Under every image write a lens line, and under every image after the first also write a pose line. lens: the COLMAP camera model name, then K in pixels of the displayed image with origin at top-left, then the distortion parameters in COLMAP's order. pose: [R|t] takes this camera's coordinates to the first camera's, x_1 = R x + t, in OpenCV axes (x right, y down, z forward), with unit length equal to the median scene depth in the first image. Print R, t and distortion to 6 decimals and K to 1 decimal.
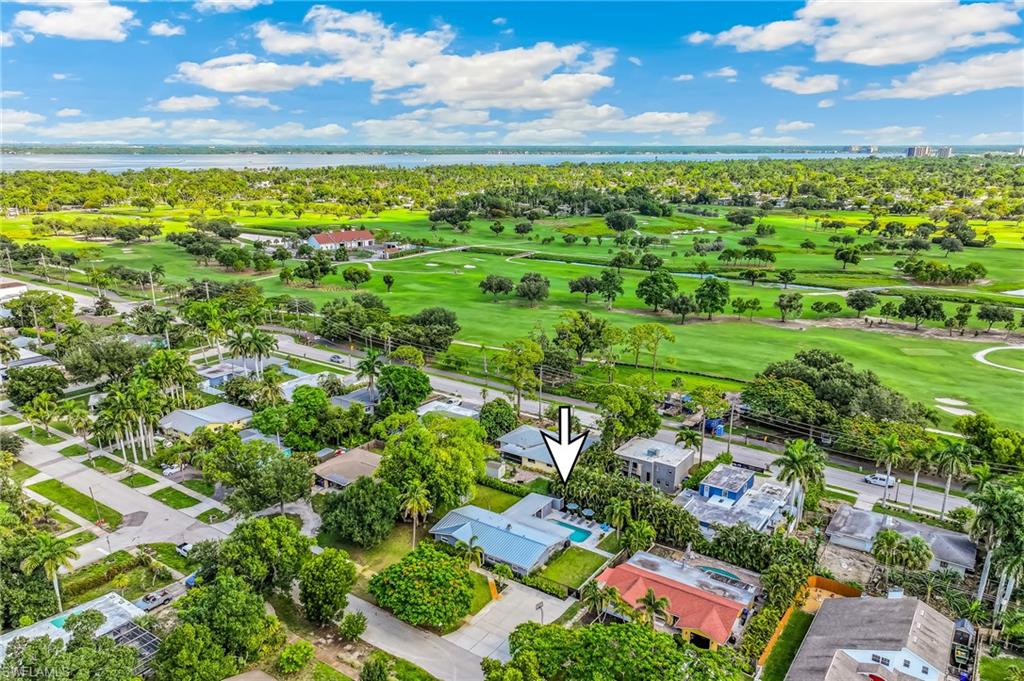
lens RADIAL K [[735.8, 0, 510.2], [0, 735.8, 335.2], [0, 0, 1]] dist [0.015000, 0.004743]
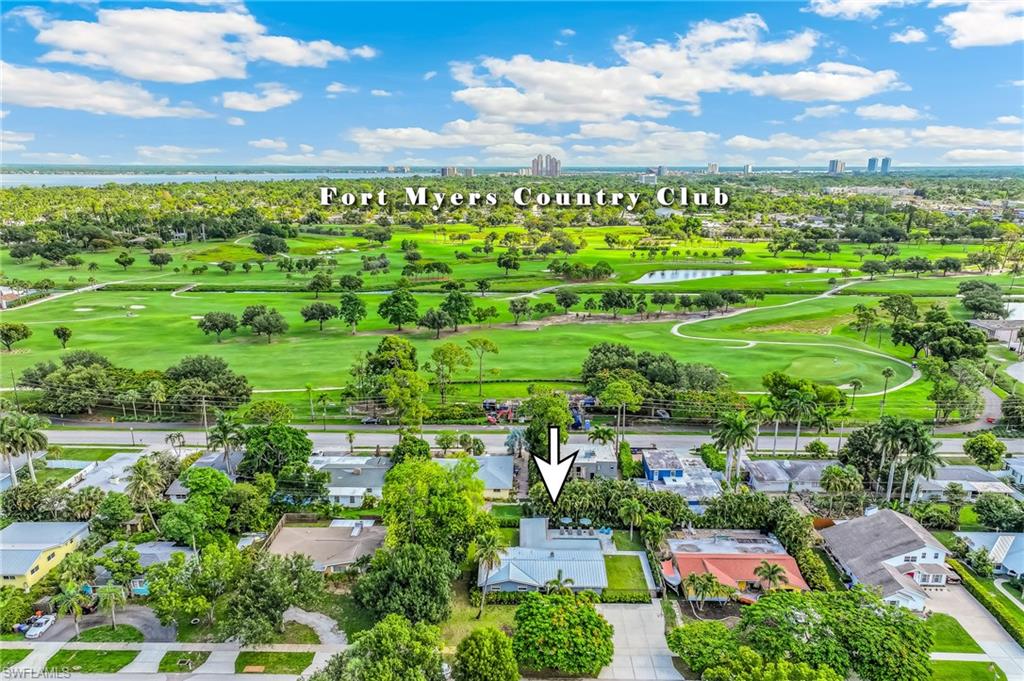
lens RADIAL K [[735.8, 0, 509.1], [0, 735.8, 342.8], [0, 0, 1]] dist [0.015000, 0.004743]
pose [[0.829794, -0.130354, 0.542632, -0.245673], [0.138897, 0.989981, 0.025417, -0.022256], [-0.540509, 0.054279, 0.839586, 0.090992]]
